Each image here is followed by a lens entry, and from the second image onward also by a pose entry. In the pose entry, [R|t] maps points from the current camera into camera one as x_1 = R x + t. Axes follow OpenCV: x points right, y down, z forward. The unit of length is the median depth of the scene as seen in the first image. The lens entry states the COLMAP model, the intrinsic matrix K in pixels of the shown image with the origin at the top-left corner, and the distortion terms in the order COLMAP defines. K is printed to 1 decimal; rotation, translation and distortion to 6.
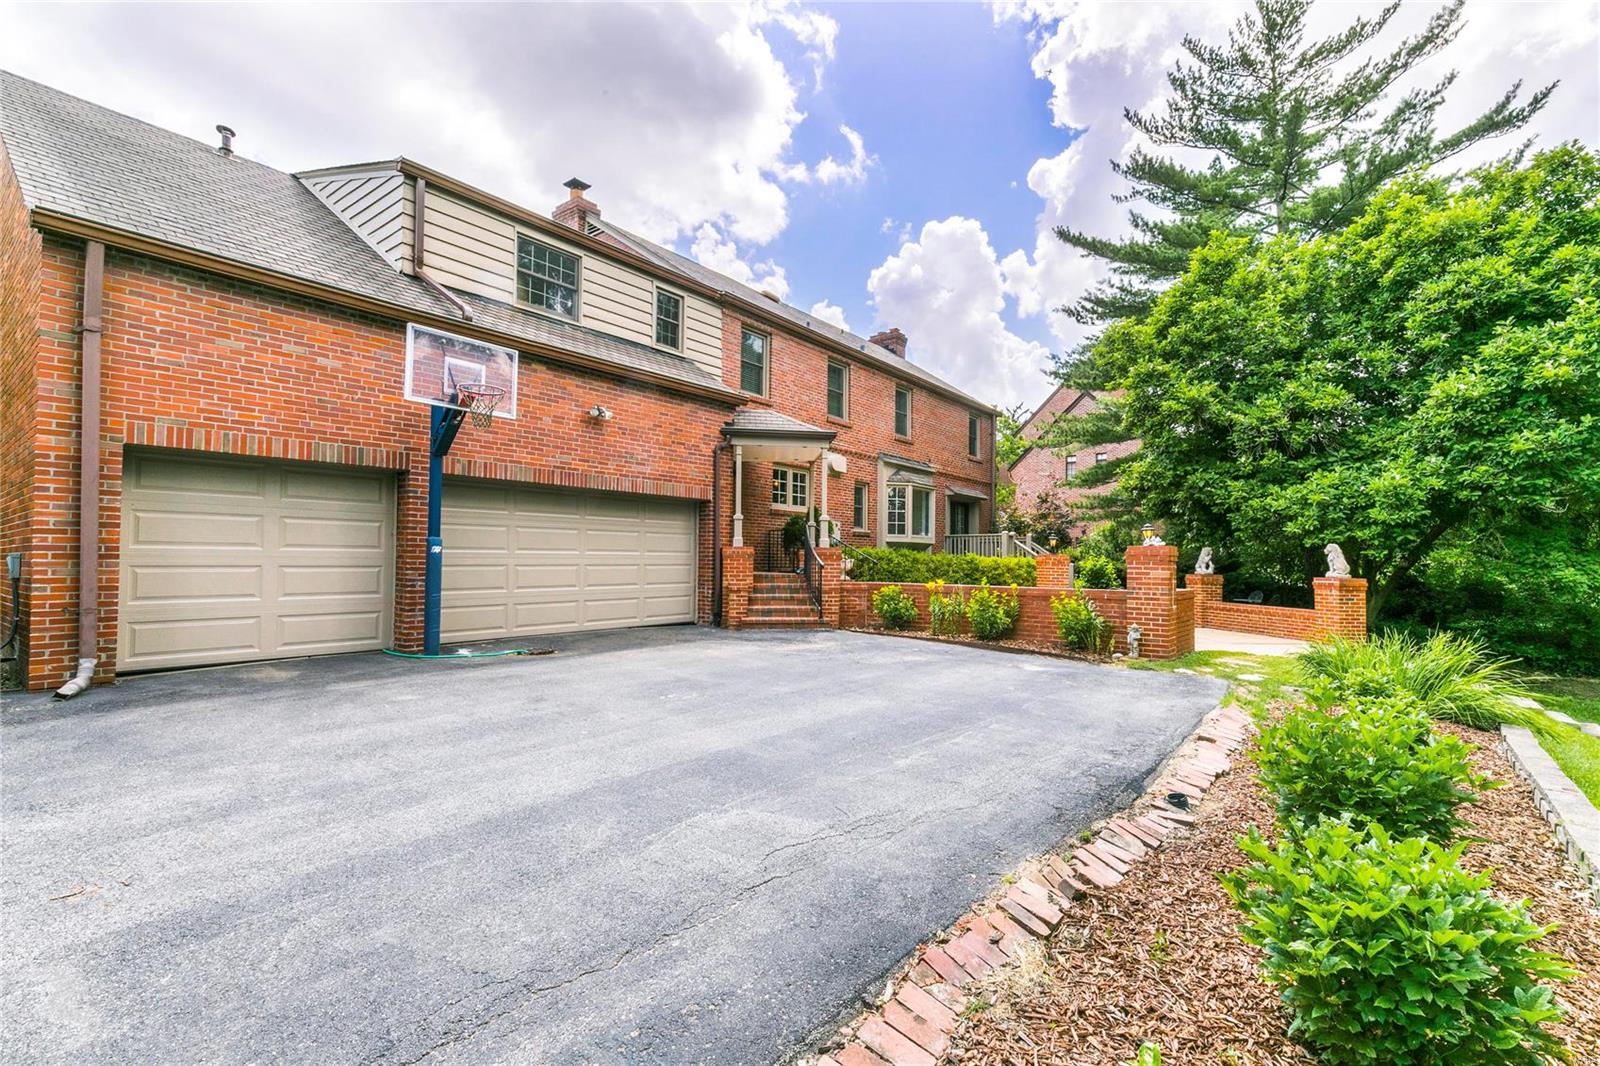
lens RADIAL K [[731.9, 0, 801.3], [0, 731.9, 534.5], [0, 0, 1]] dist [0.011456, 0.000962]
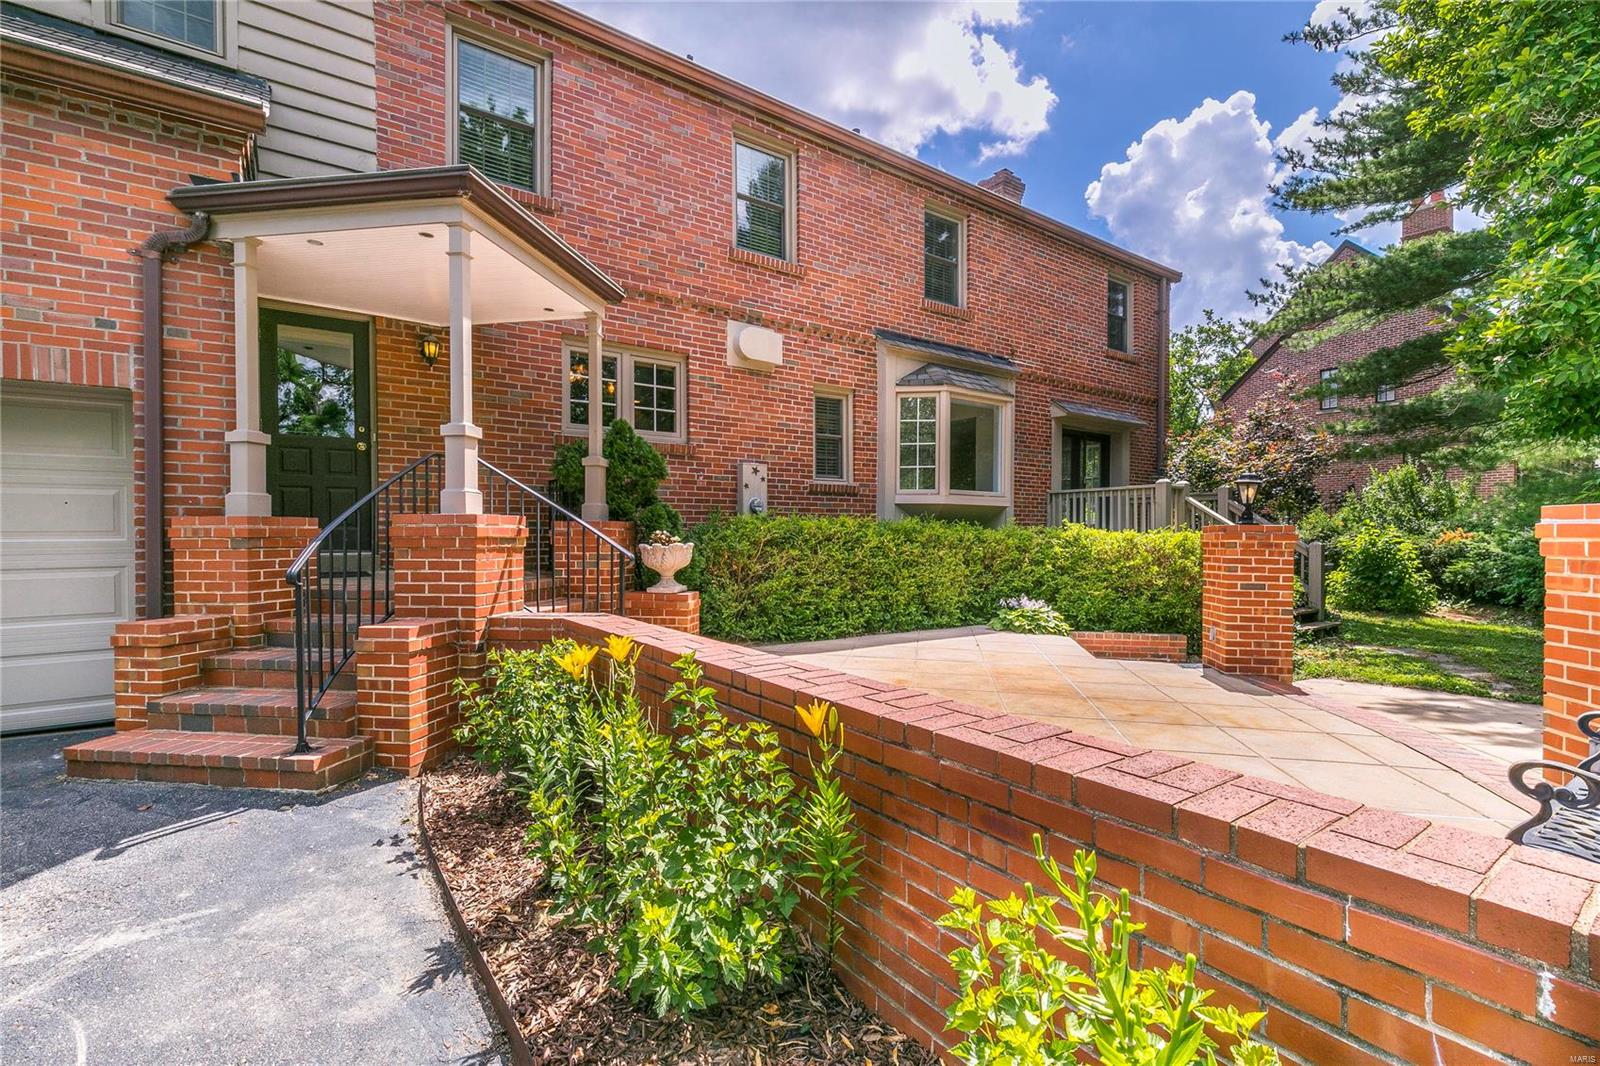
lens RADIAL K [[731.9, 0, 800.5], [0, 731.9, 534.5], [0, 0, 1]] dist [0.011456, 0.000962]
pose [[0.961644, -0.010021, -0.274118, 0.191012], [0.019882, 0.999250, 0.033219, 0.012477], [0.273580, -0.037395, 0.961122, 0.482272]]
